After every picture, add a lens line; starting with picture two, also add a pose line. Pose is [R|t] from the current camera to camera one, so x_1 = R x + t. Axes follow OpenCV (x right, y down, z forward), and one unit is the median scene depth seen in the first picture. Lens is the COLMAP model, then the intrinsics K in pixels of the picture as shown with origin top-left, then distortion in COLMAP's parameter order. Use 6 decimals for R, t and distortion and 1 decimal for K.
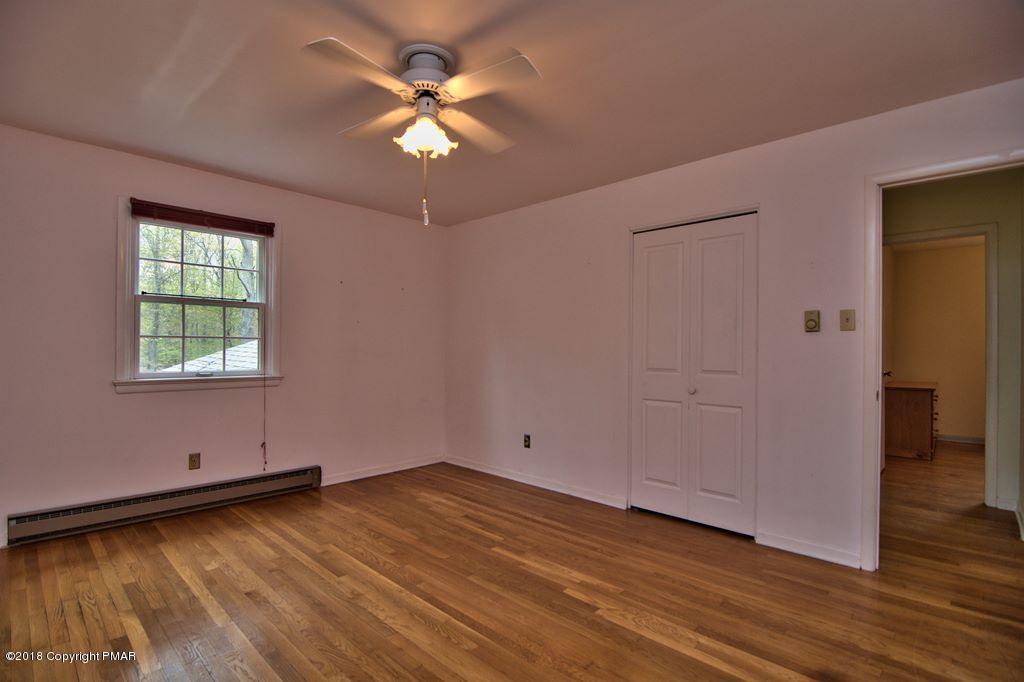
lens RADIAL K [[487.5, 0, 506.3], [0, 487.5, 347.4], [0, 0, 1]] dist [-0.012776, -0.005893]
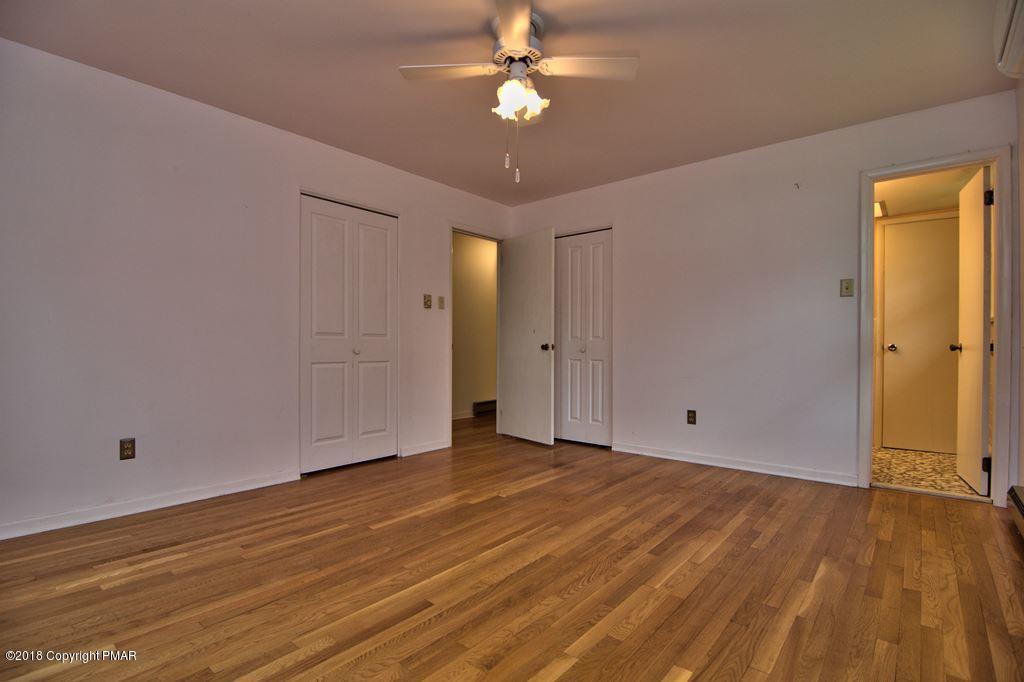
lens RADIAL K [[487.5, 0, 509.8], [0, 487.5, 343.3], [0, 0, 1]] dist [-0.012776, -0.005893]
pose [[-0.064462, -0.003754, 0.997913, -0.856323], [-0.007306, 0.999968, 0.003289, 0.067553], [-0.997893, -0.007079, -0.064488, 0.751670]]
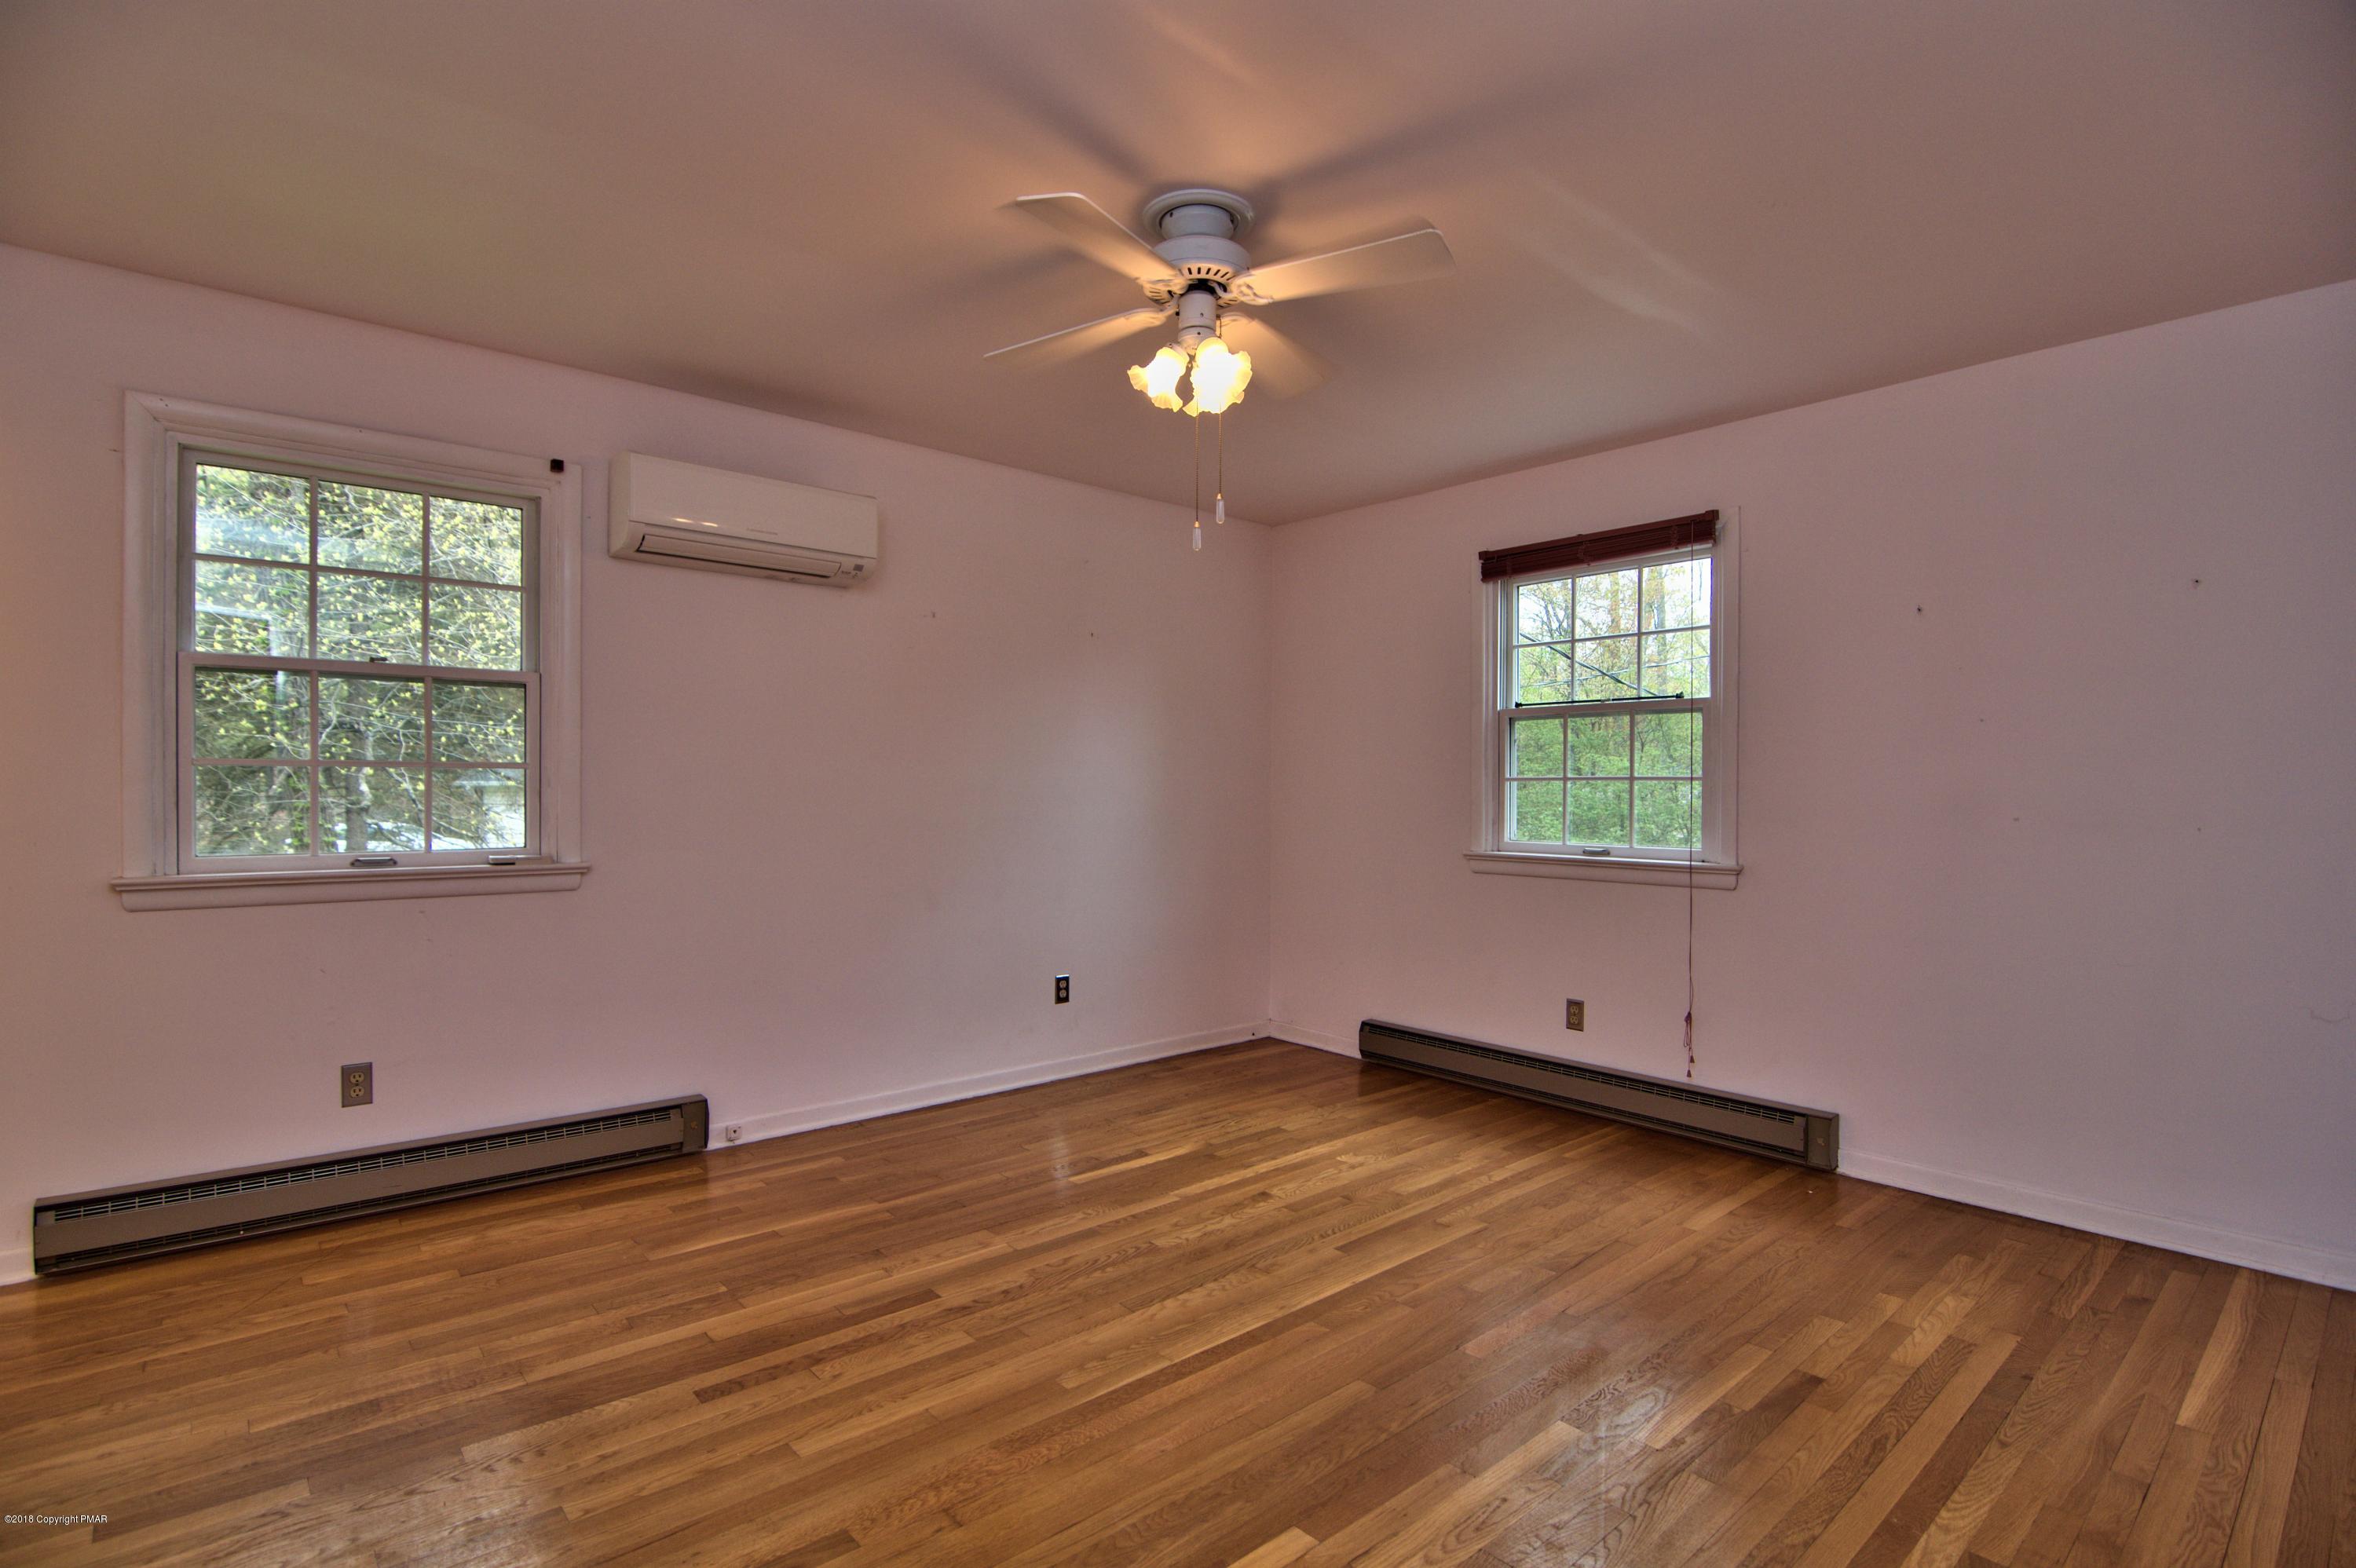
lens RADIAL K [[1121.6, 0, 1170.0], [0, 1121.6, 785.2], [0, 0, 1]] dist [-0.012776, -0.005893]
pose [[-0.085686, -0.010545, -0.996266, 0.678574], [-0.003313, 0.999941, -0.010299, -0.000313], [0.996317, 0.002418, -0.085715, 0.743878]]
